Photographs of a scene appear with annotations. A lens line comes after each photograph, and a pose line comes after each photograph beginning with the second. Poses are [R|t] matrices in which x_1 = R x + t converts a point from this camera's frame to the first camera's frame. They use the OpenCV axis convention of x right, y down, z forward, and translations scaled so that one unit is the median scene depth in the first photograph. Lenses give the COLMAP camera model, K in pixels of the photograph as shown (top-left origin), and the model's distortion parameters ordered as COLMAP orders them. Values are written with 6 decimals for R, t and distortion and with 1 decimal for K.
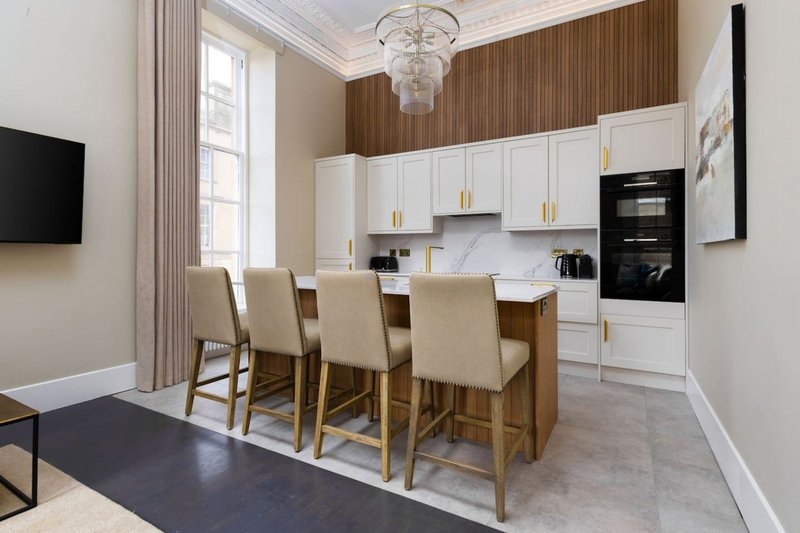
lens RADIAL K [[413.5, 0, 395.2], [0, 413.5, 255.0], [0, 0, 1]] dist [-0.003605, -0.000475]
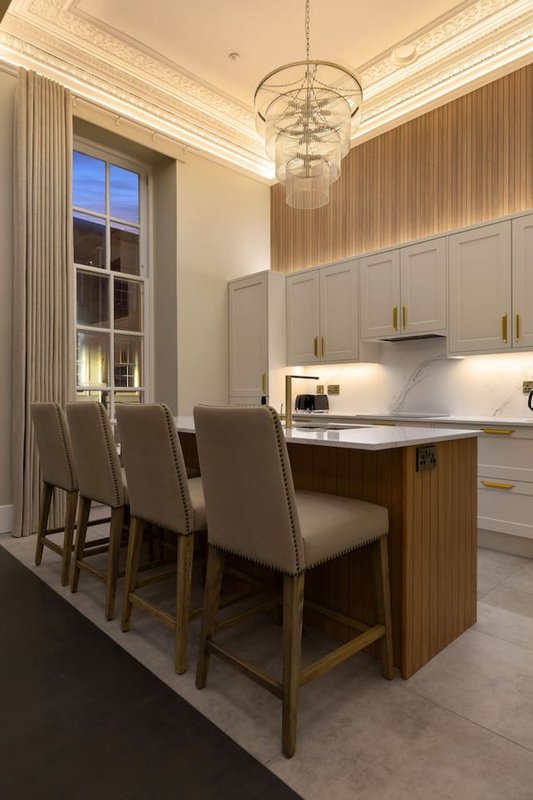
lens RADIAL K [[472.1, 0, 266.5], [0, 472.1, 400.0], [0, 0, 1]] dist [-0.008791, -0.002010]
pose [[0.962154, -0.000754, -0.272506, 0.243485], [0.002031, 0.999988, 0.004401, 0.020005], [0.272500, -0.004788, 0.962144, 0.132882]]
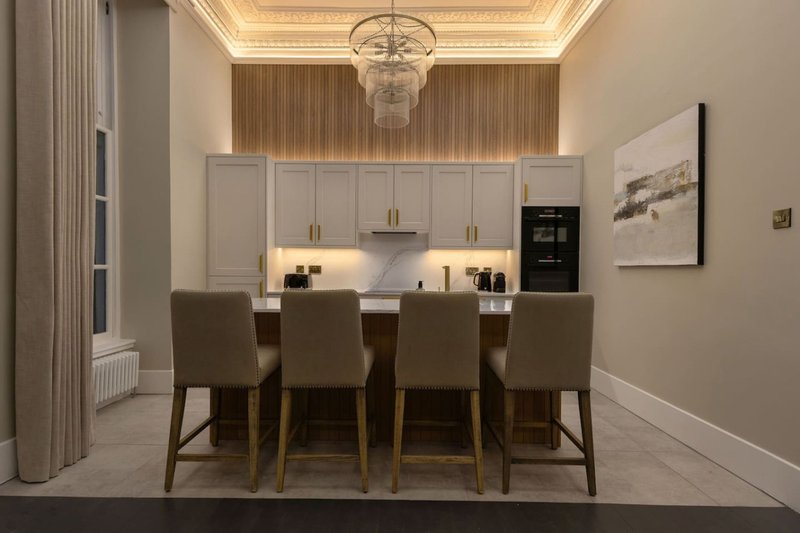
lens RADIAL K [[423.0, 0, 401.7], [0, 423.0, 279.4], [0, 0, 1]] dist [0.003478, 0.000185]
pose [[0.861975, -0.005861, 0.506916, -0.480336], [-0.006652, 0.999716, 0.022869, -0.007638], [-0.506907, -0.023084, 0.861692, 0.133837]]
